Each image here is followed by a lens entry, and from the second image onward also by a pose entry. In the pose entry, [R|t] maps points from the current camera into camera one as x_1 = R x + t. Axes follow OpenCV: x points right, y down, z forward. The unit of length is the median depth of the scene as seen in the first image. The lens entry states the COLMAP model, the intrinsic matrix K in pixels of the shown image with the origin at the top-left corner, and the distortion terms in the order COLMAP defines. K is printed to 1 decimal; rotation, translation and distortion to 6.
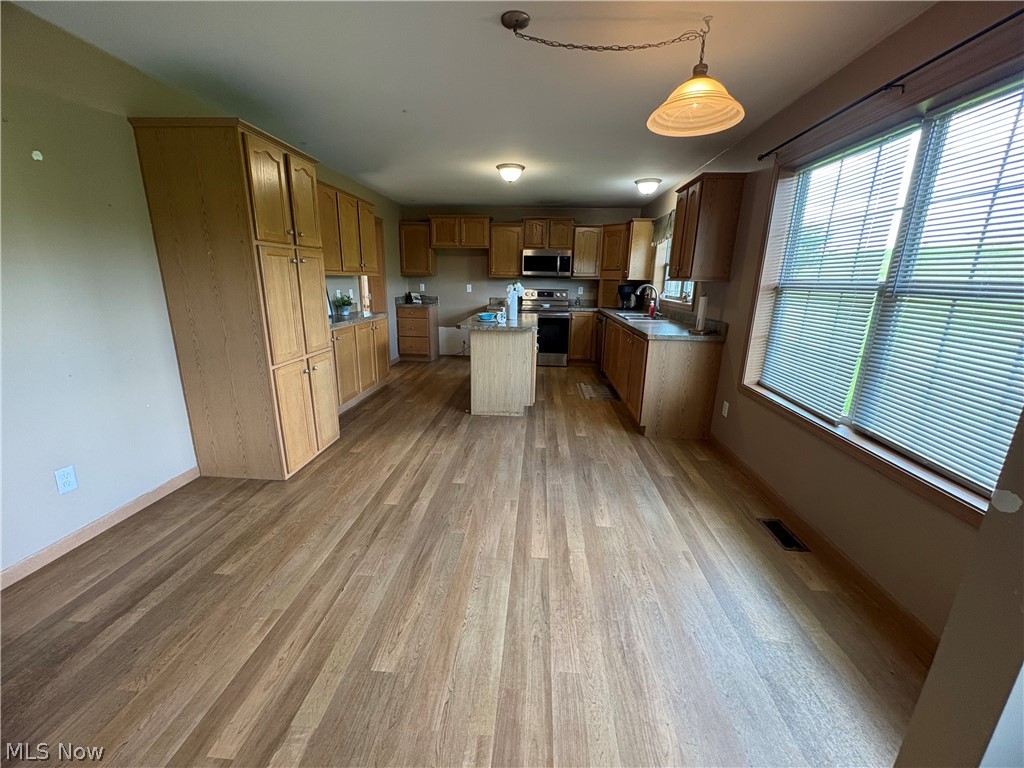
lens RADIAL K [[405.1, 0, 512.0], [0, 405.1, 384.0], [0, 0, 1]] dist [-0.001929, 0.000343]
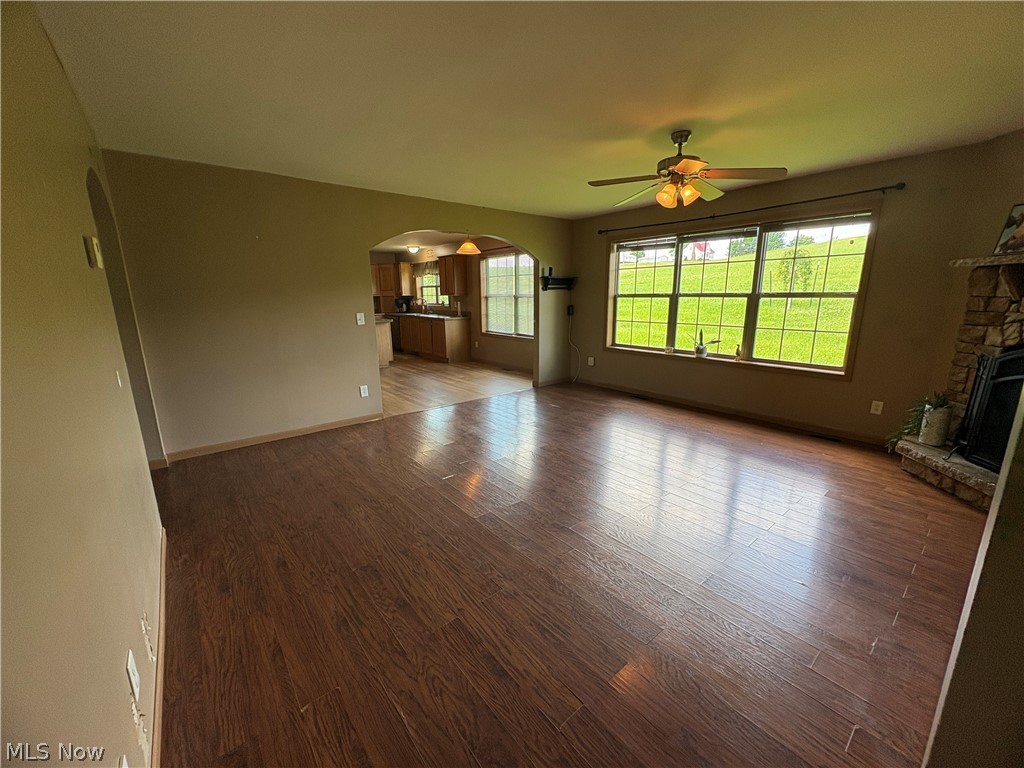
lens RADIAL K [[405.1, 0, 512.0], [0, 405.1, 384.0], [0, 0, 1]] dist [-0.001929, 0.000343]
pose [[0.727401, -0.173867, 0.663820, -1.163992], [0.196274, 0.979670, 0.041520, 0.270755], [-0.657544, 0.100089, 0.746739, -1.149238]]
